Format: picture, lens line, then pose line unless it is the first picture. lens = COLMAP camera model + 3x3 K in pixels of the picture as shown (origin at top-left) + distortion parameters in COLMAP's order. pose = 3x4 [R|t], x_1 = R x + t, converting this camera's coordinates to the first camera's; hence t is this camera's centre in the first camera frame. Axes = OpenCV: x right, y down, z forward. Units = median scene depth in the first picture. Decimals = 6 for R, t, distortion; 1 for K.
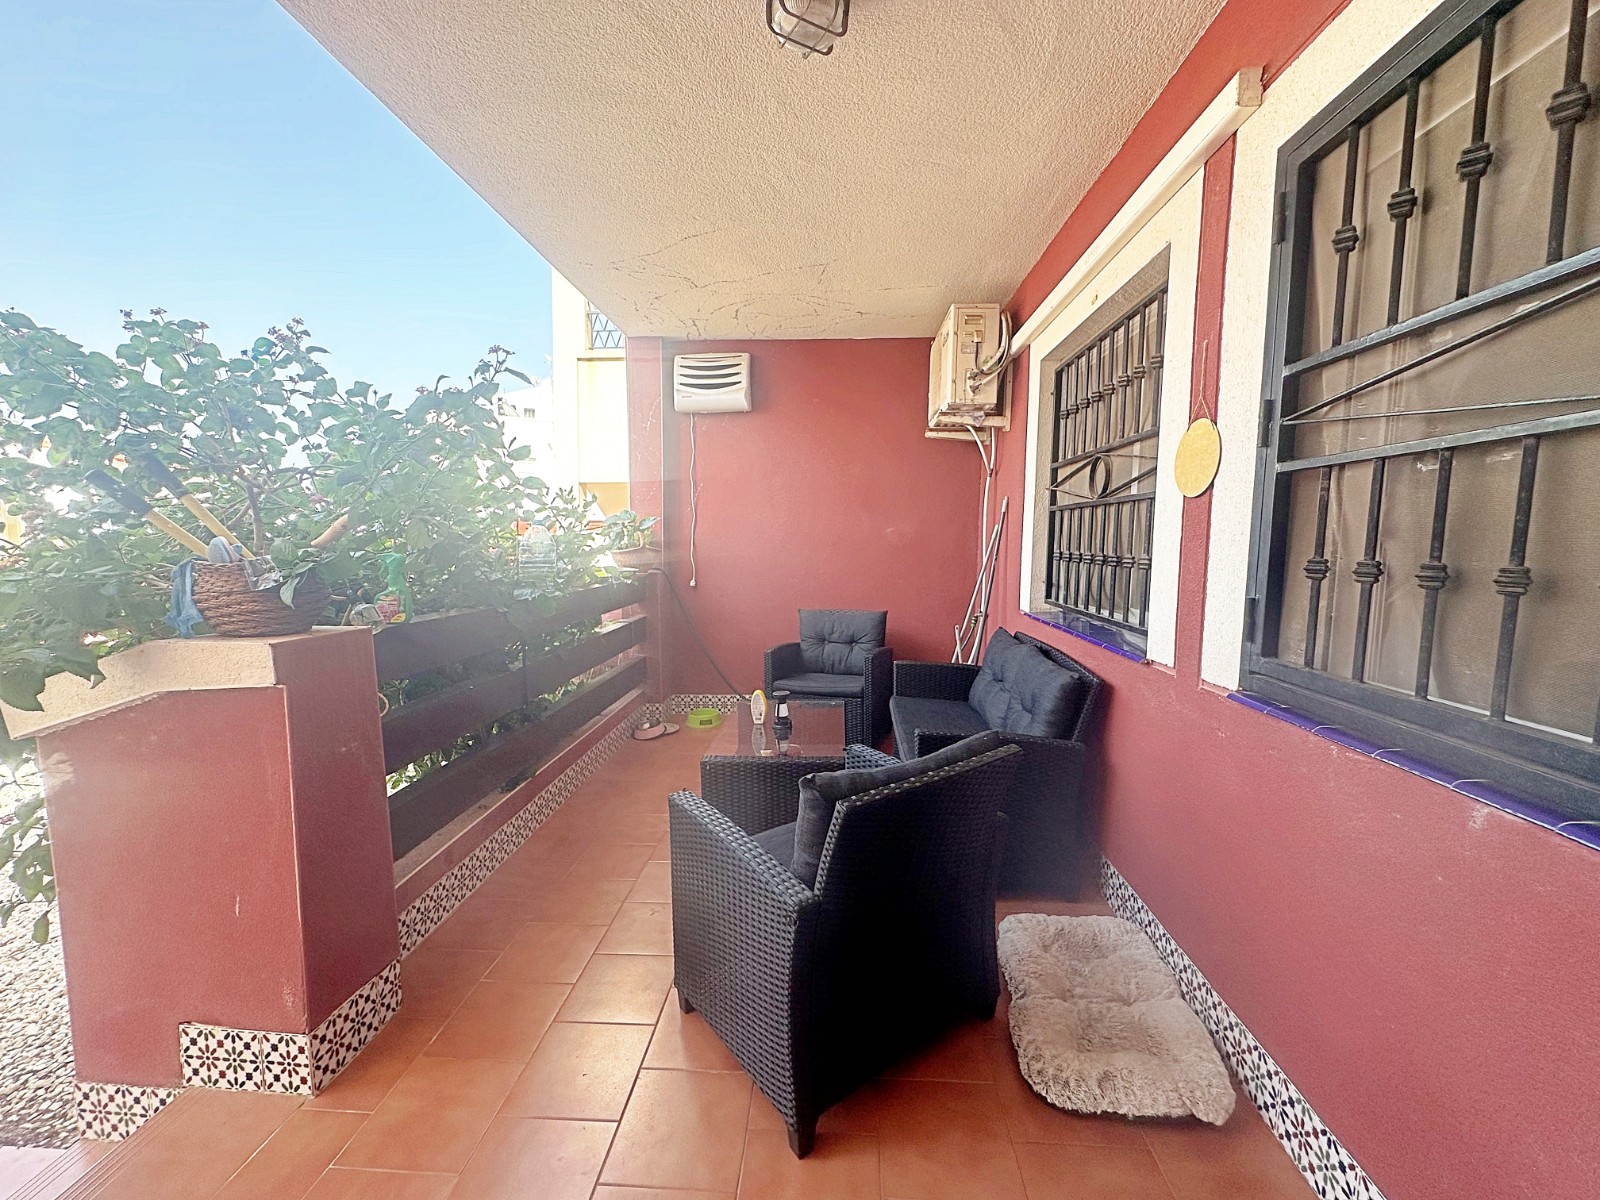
lens RADIAL K [[641.7, 0, 800.0], [0, 641.7, 600.0], [0, 0, 1]] dist [-0.001334, 0.000163]
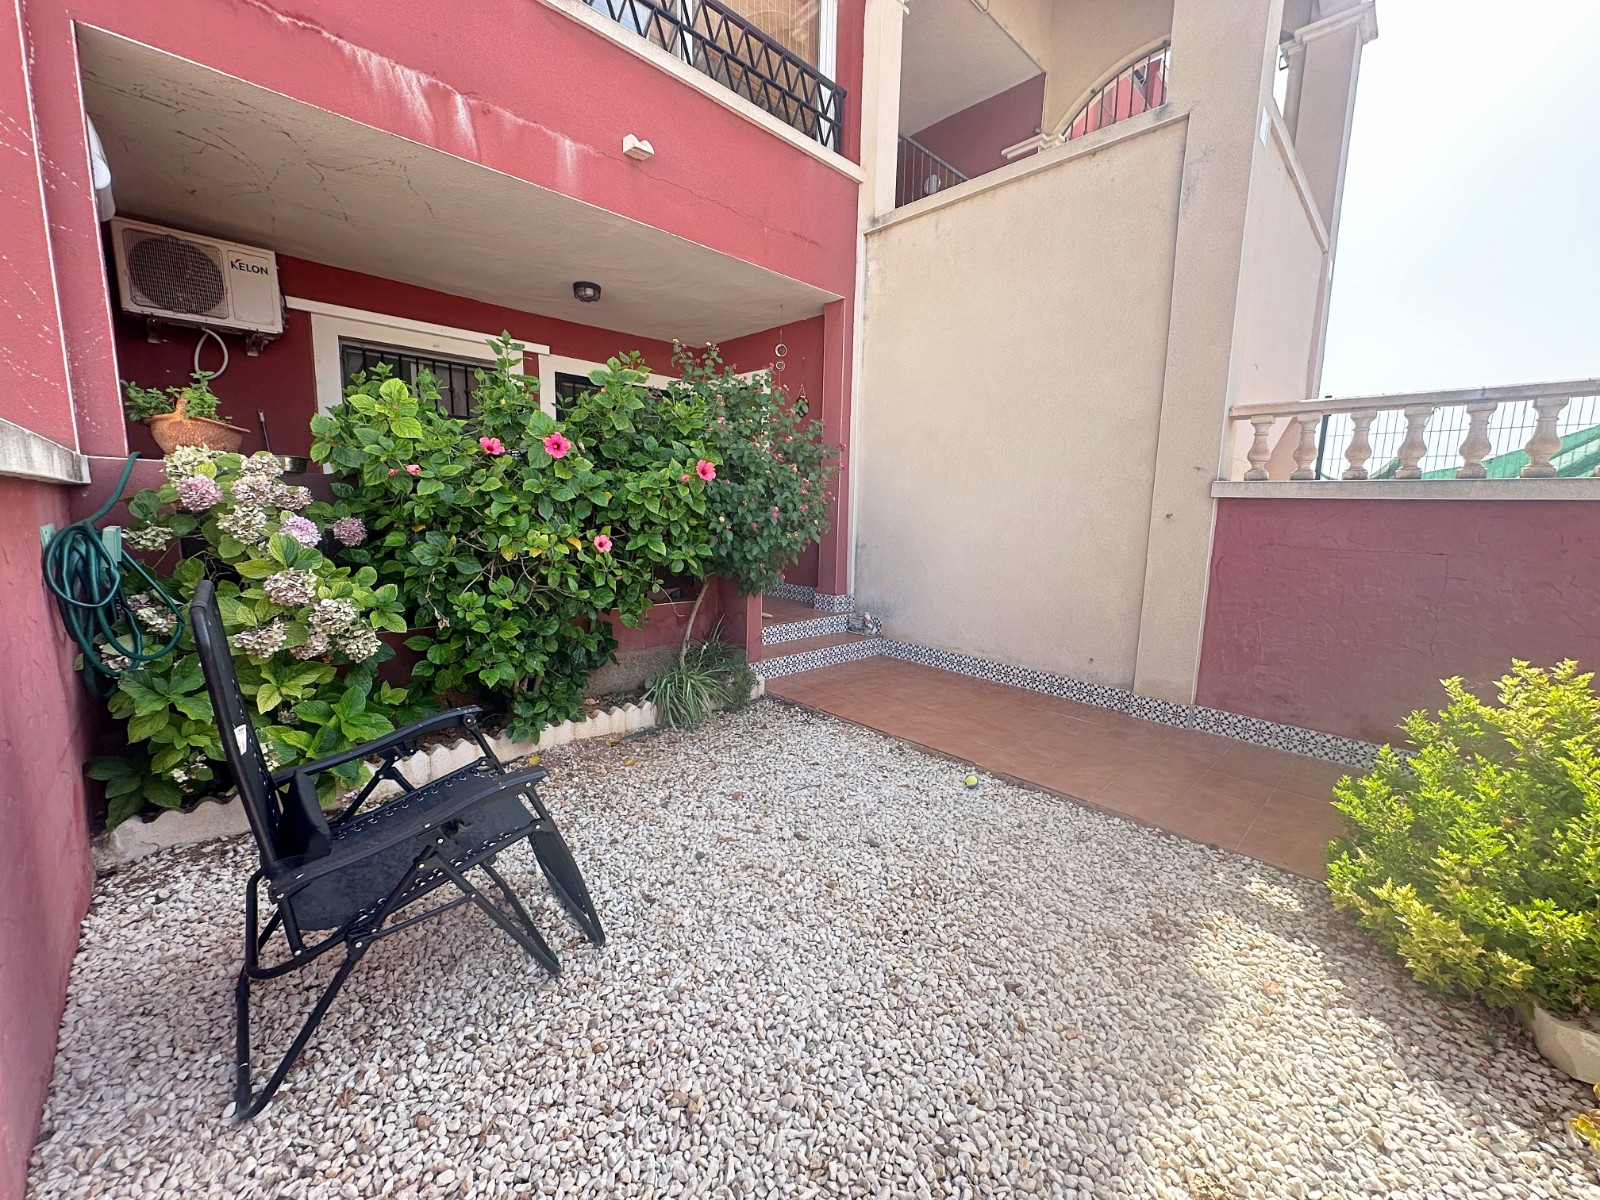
lens RADIAL K [[638.7, 0, 800.0], [0, 638.7, 600.0], [0, 0, 1]] dist [-0.002704, 0.001013]
pose [[-0.738827, -0.106709, 0.665392, -1.637141], [0.046300, 0.977012, 0.208094, -0.006222], [-0.672302, 0.184553, -0.716903, 1.521240]]
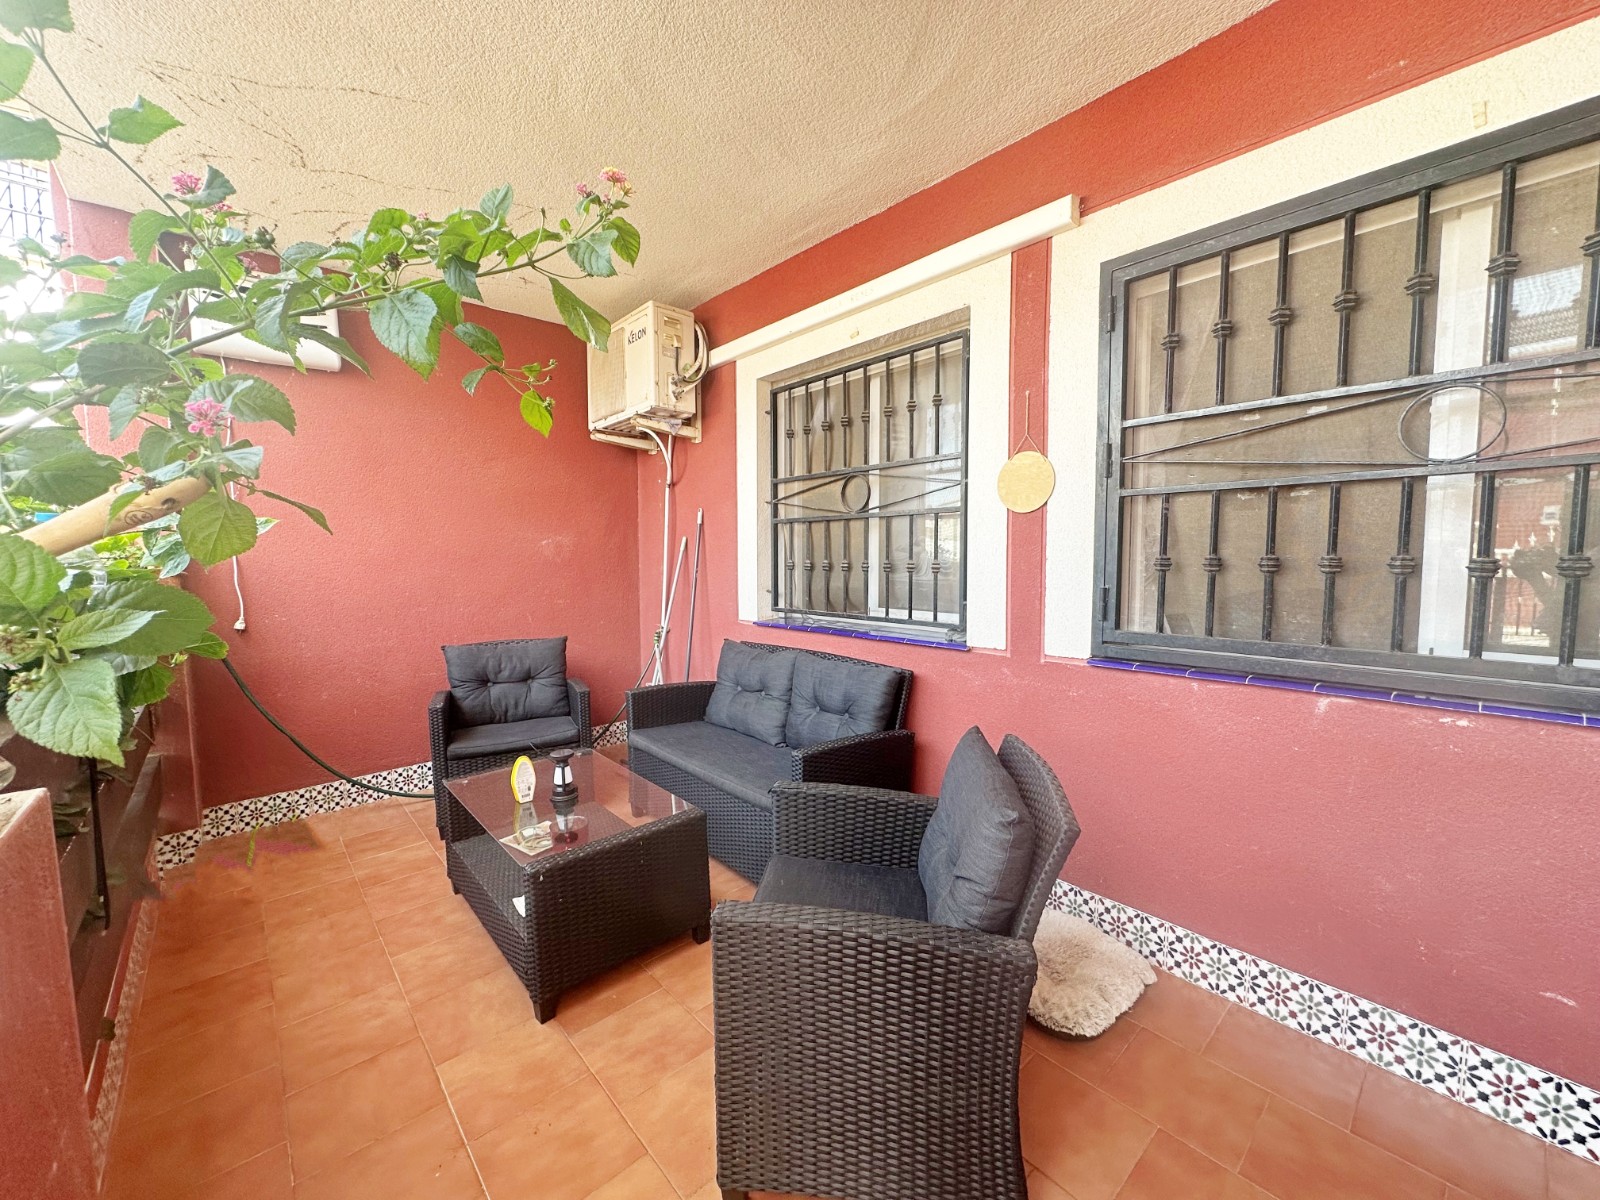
lens RADIAL K [[638.7, 0, 800.0], [0, 638.7, 600.0], [0, 0, 1]] dist [-0.002704, 0.001013]
pose [[0.701062, -0.058198, 0.710721, -0.336651], [0.077215, 0.996999, 0.005474, -0.016502], [-0.708907, 0.051041, 0.703452, 0.243320]]
